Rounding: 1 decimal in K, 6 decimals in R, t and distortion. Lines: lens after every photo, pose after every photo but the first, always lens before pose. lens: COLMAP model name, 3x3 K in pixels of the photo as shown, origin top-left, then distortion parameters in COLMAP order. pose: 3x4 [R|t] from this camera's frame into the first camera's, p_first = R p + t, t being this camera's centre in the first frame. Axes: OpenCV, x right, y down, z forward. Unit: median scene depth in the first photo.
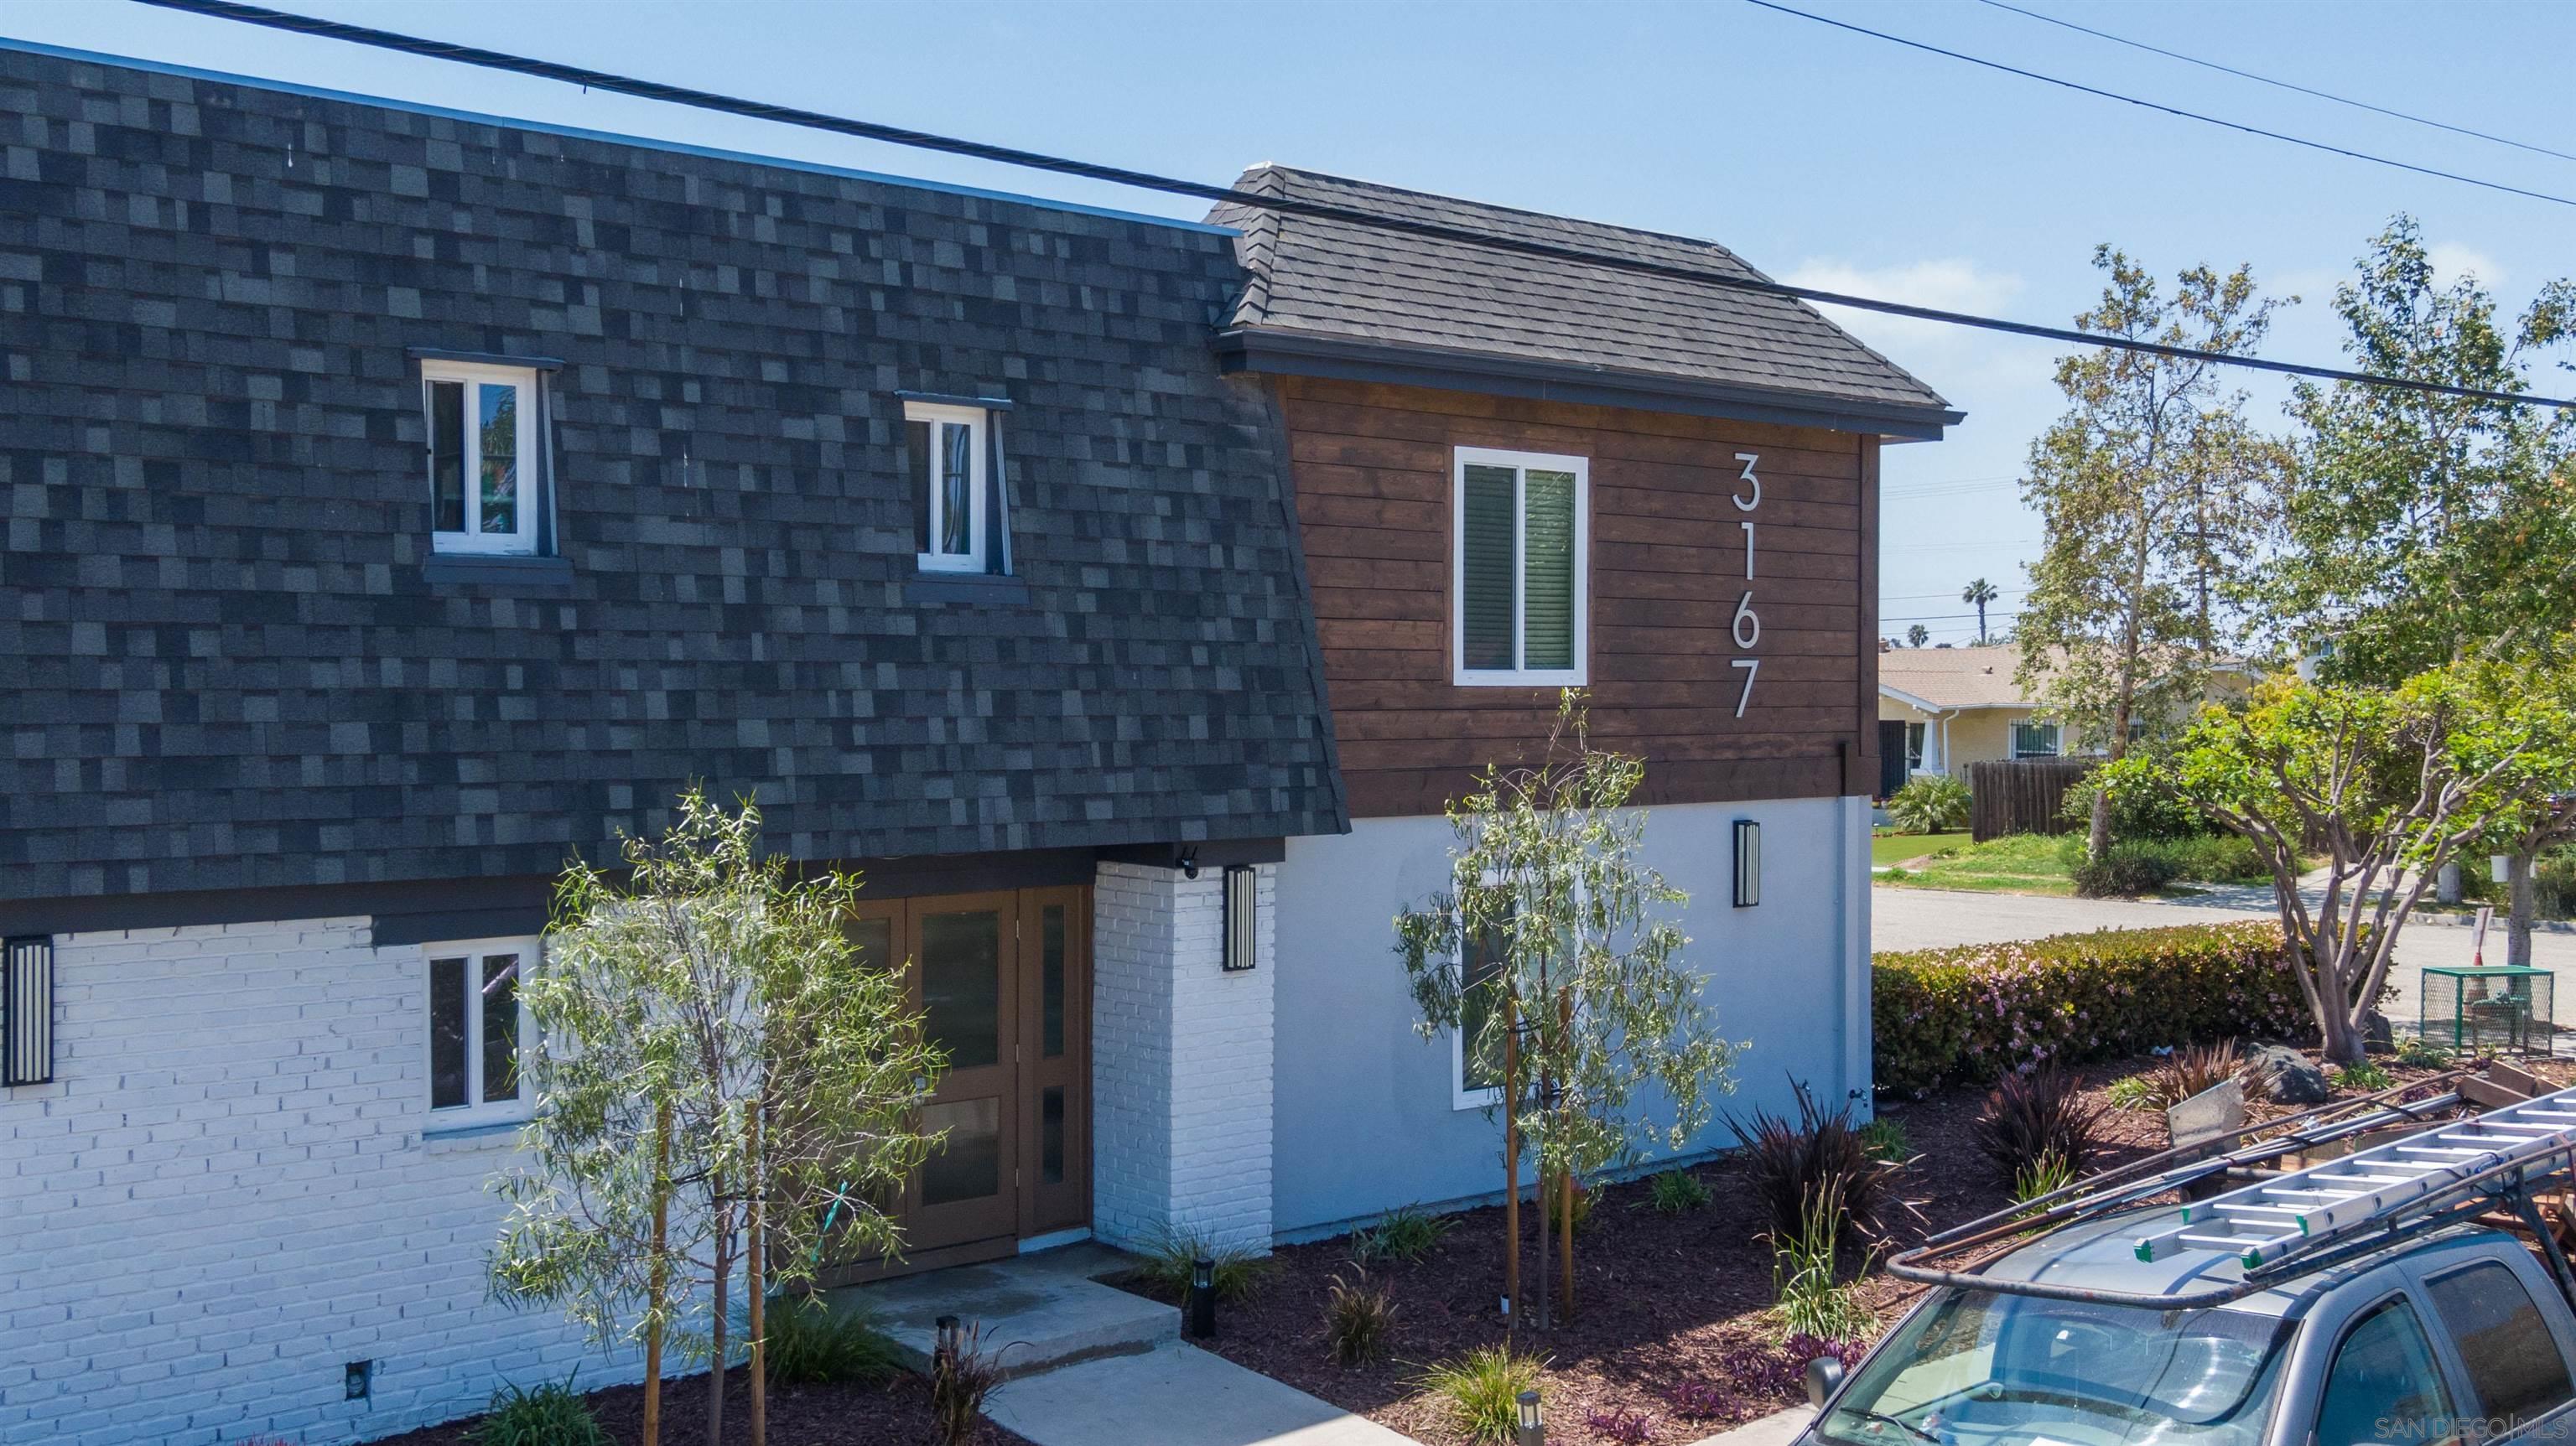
lens RADIAL K [[2506.3, 0, 1288.0], [0, 2506.3, 723.0], [0, 0, 1]] dist [0.014970, -0.013030]
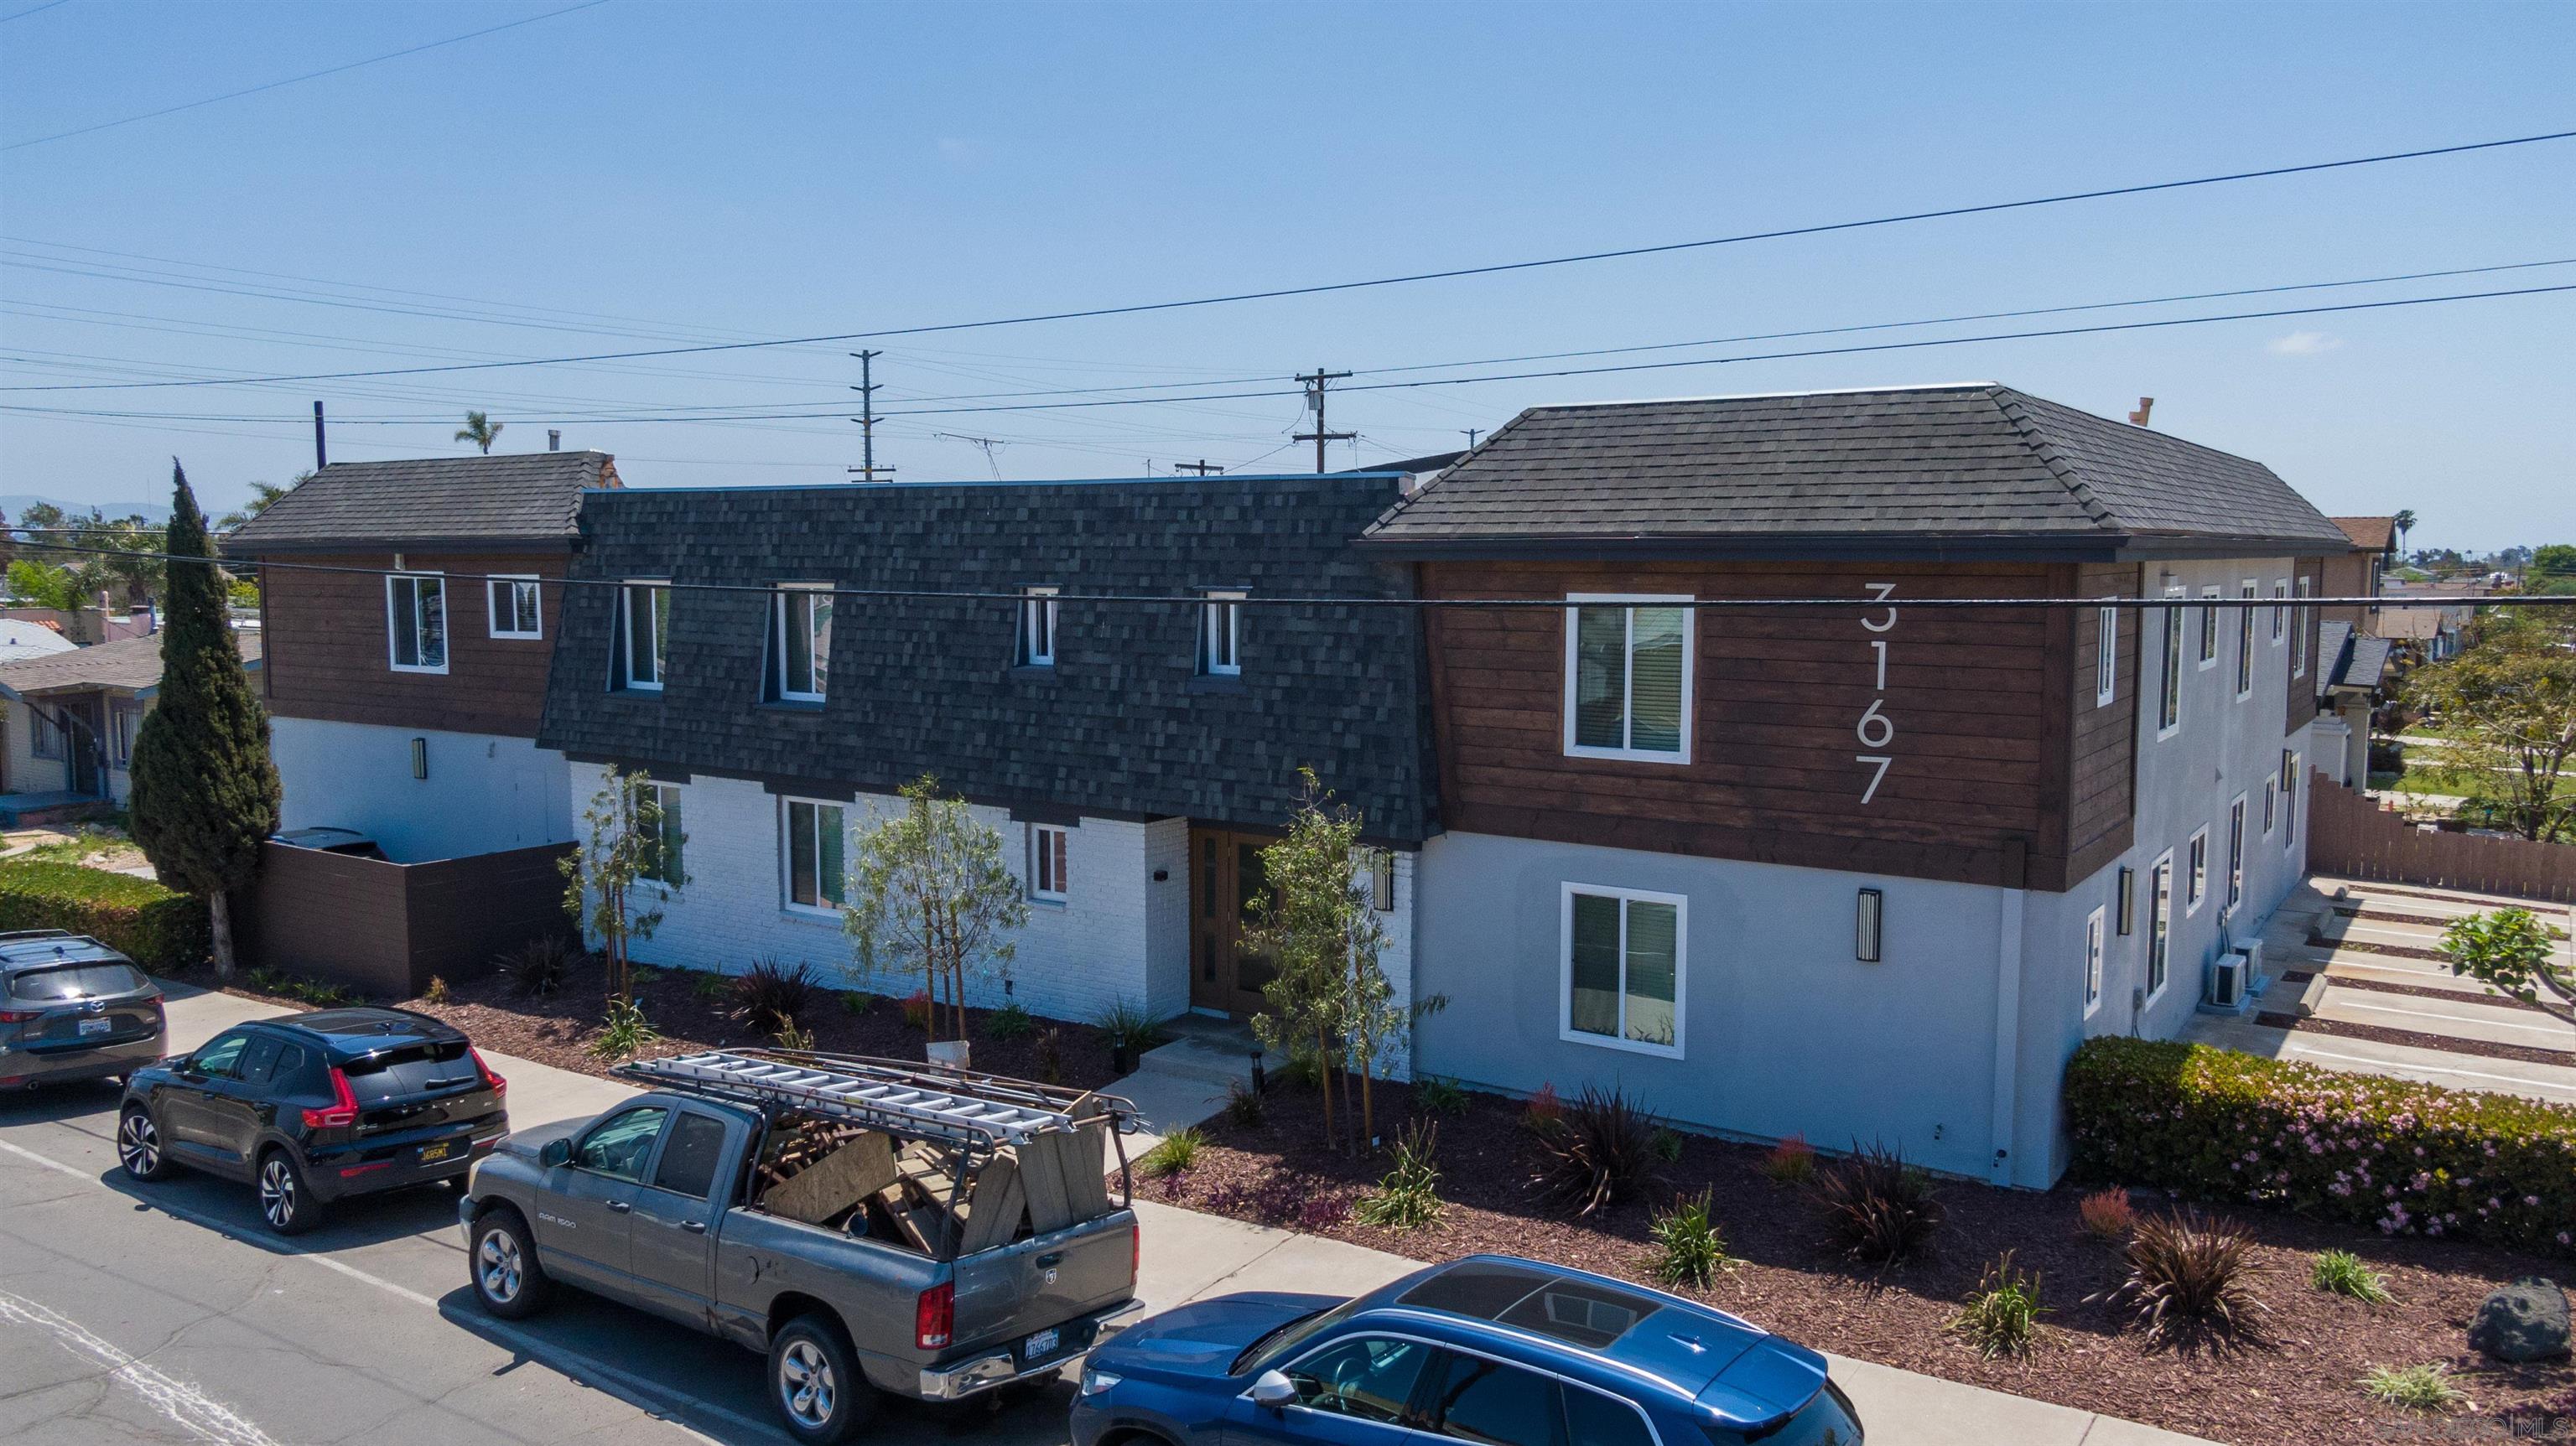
lens RADIAL K [[1864.6, 0, 1288.0], [0, 1864.6, 723.0], [0, 0, 1]] dist [0.061095, -0.086218]
pose [[0.257597, 0.093535, -0.961715, 1.272336], [-0.014115, 0.995562, 0.093047, -0.158034], [0.966149, -0.010394, 0.257774, 0.660005]]
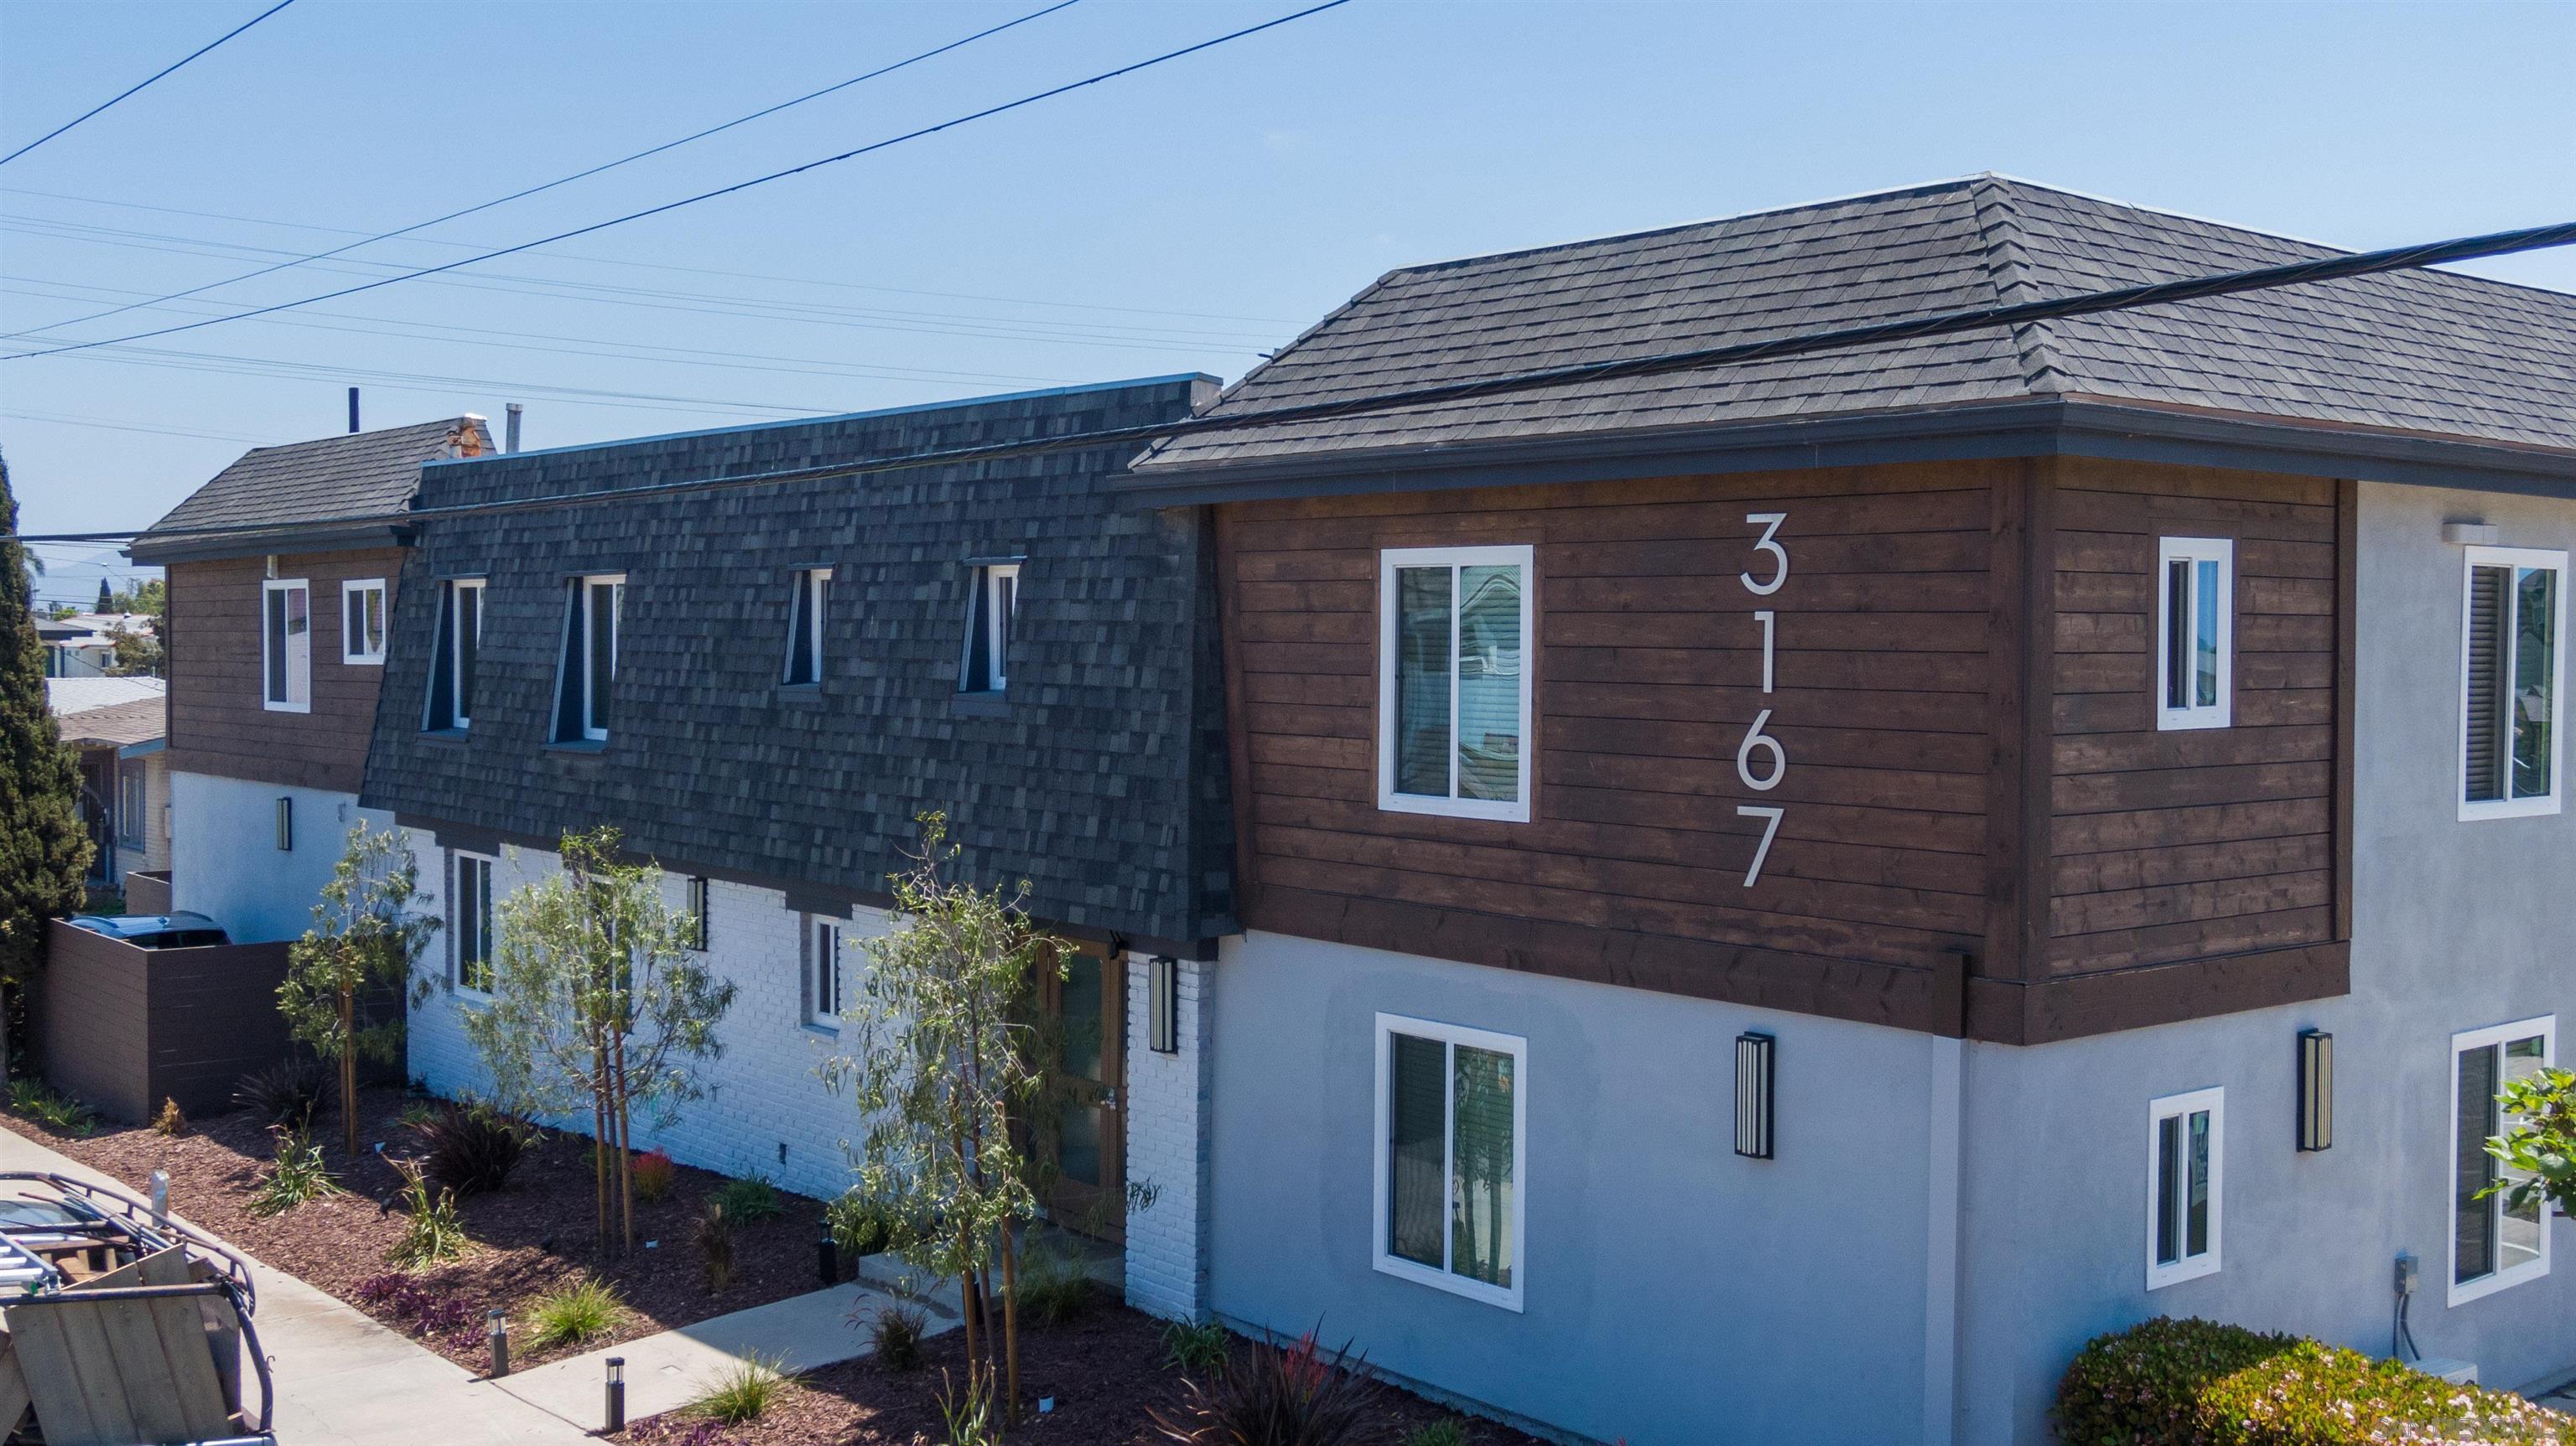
lens RADIAL K [[2573.1, 0, 1288.0], [0, 2573.1, 723.0], [0, 0, 1]] dist [0.021387, 0.015936]
pose [[-0.019221, 0.036239, -0.999158, 1.191591], [-0.021357, 0.999100, 0.036648, -0.095067], [0.999587, 0.022044, -0.018429, 1.159334]]
